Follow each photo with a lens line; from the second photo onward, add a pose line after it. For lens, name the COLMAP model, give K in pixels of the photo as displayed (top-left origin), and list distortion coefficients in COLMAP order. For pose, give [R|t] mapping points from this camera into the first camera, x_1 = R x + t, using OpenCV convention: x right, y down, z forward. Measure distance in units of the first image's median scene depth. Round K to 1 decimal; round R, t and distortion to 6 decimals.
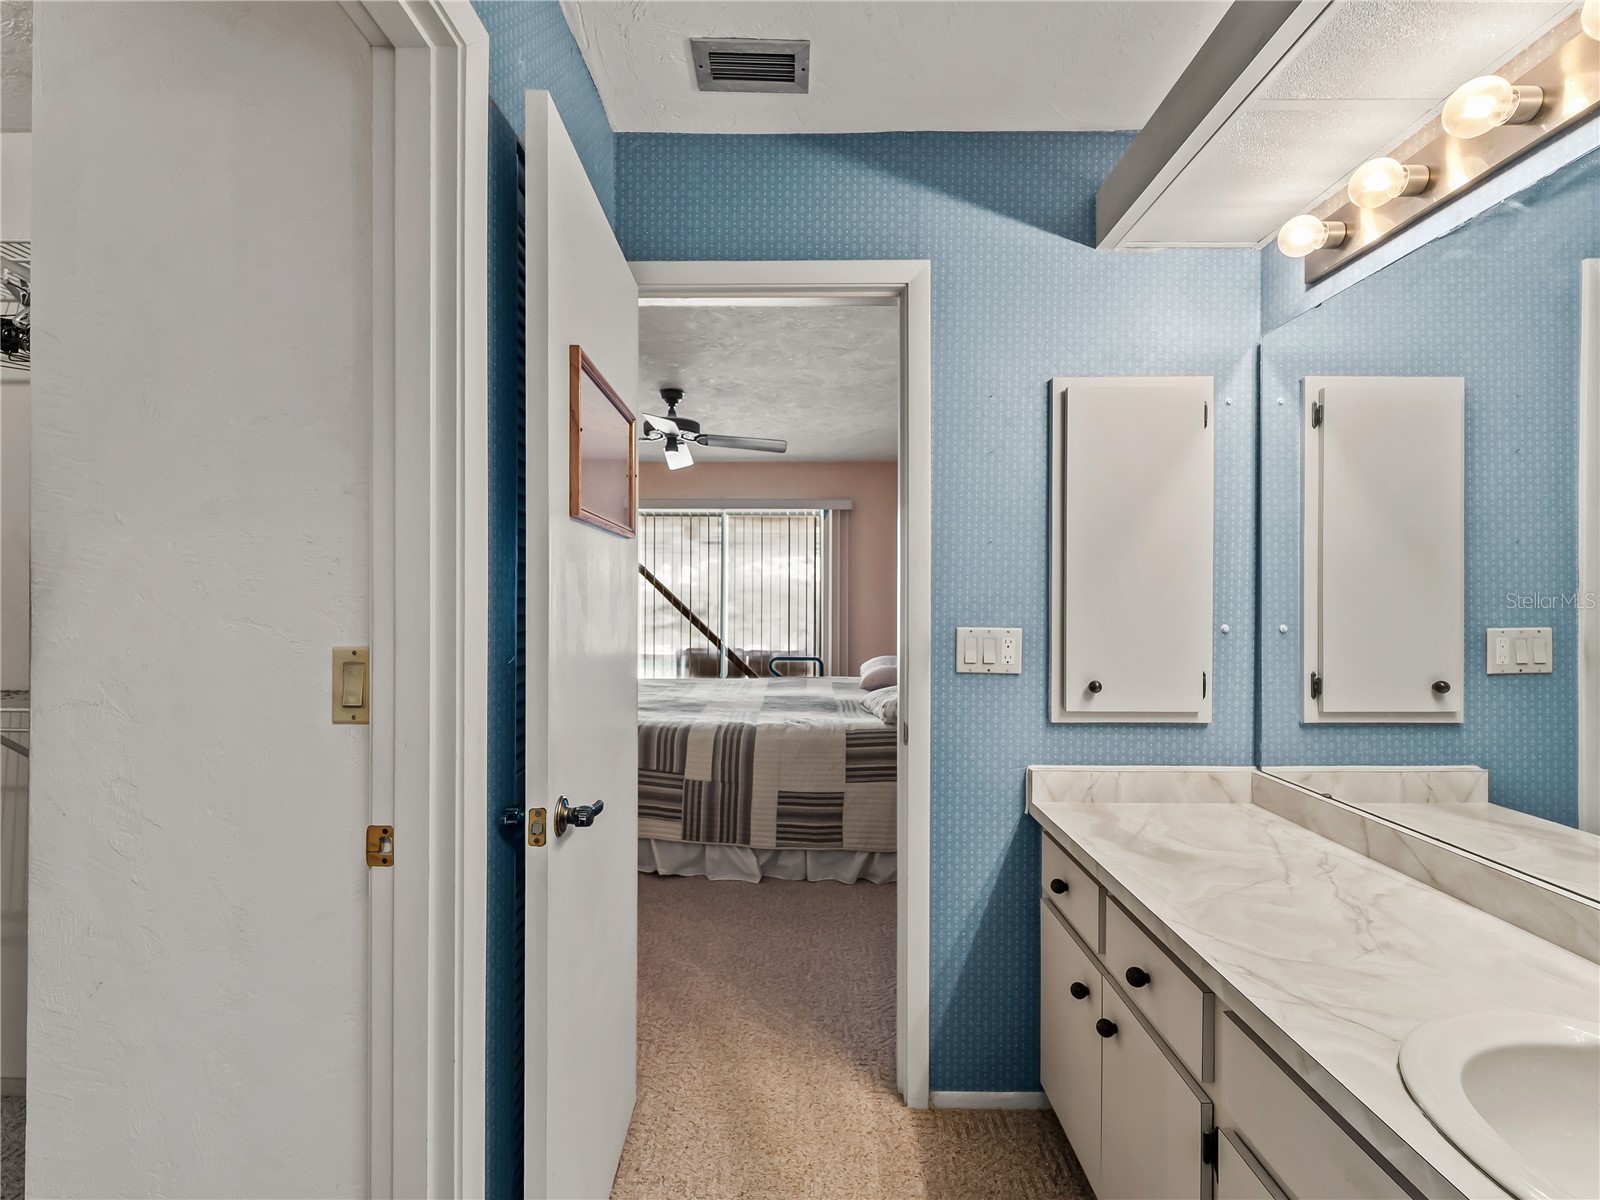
lens RADIAL K [[739.3, 0, 801.6], [0, 739.3, 596.8], [0, 0, 1]] dist [-0.002274, 0.000150]
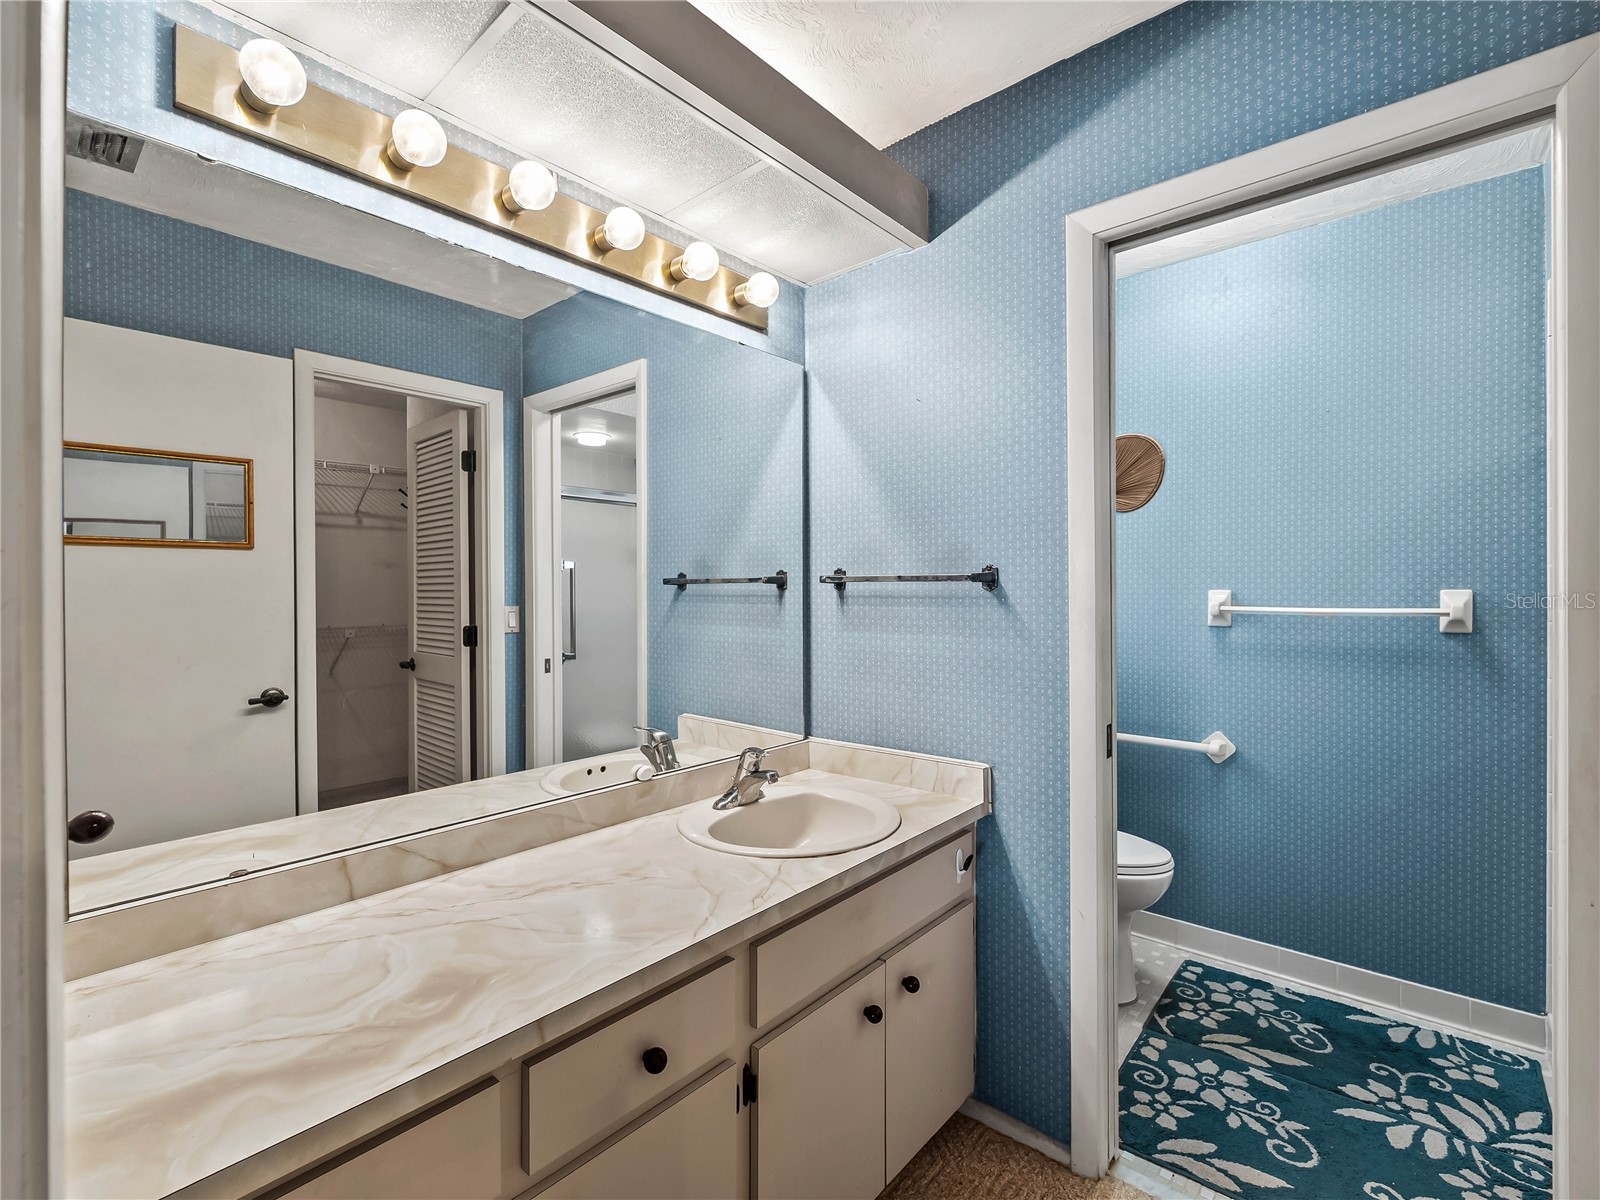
lens RADIAL K [[739.3, 0, 800.5], [0, 739.3, 595.1], [0, 0, 1]] dist [-0.002274, 0.000150]
pose [[-0.762599, -0.009761, 0.646798, -0.179864], [-0.002221, 0.999920, 0.012472, -0.008855], [-0.646868, 0.008074, -0.762559, 1.405052]]
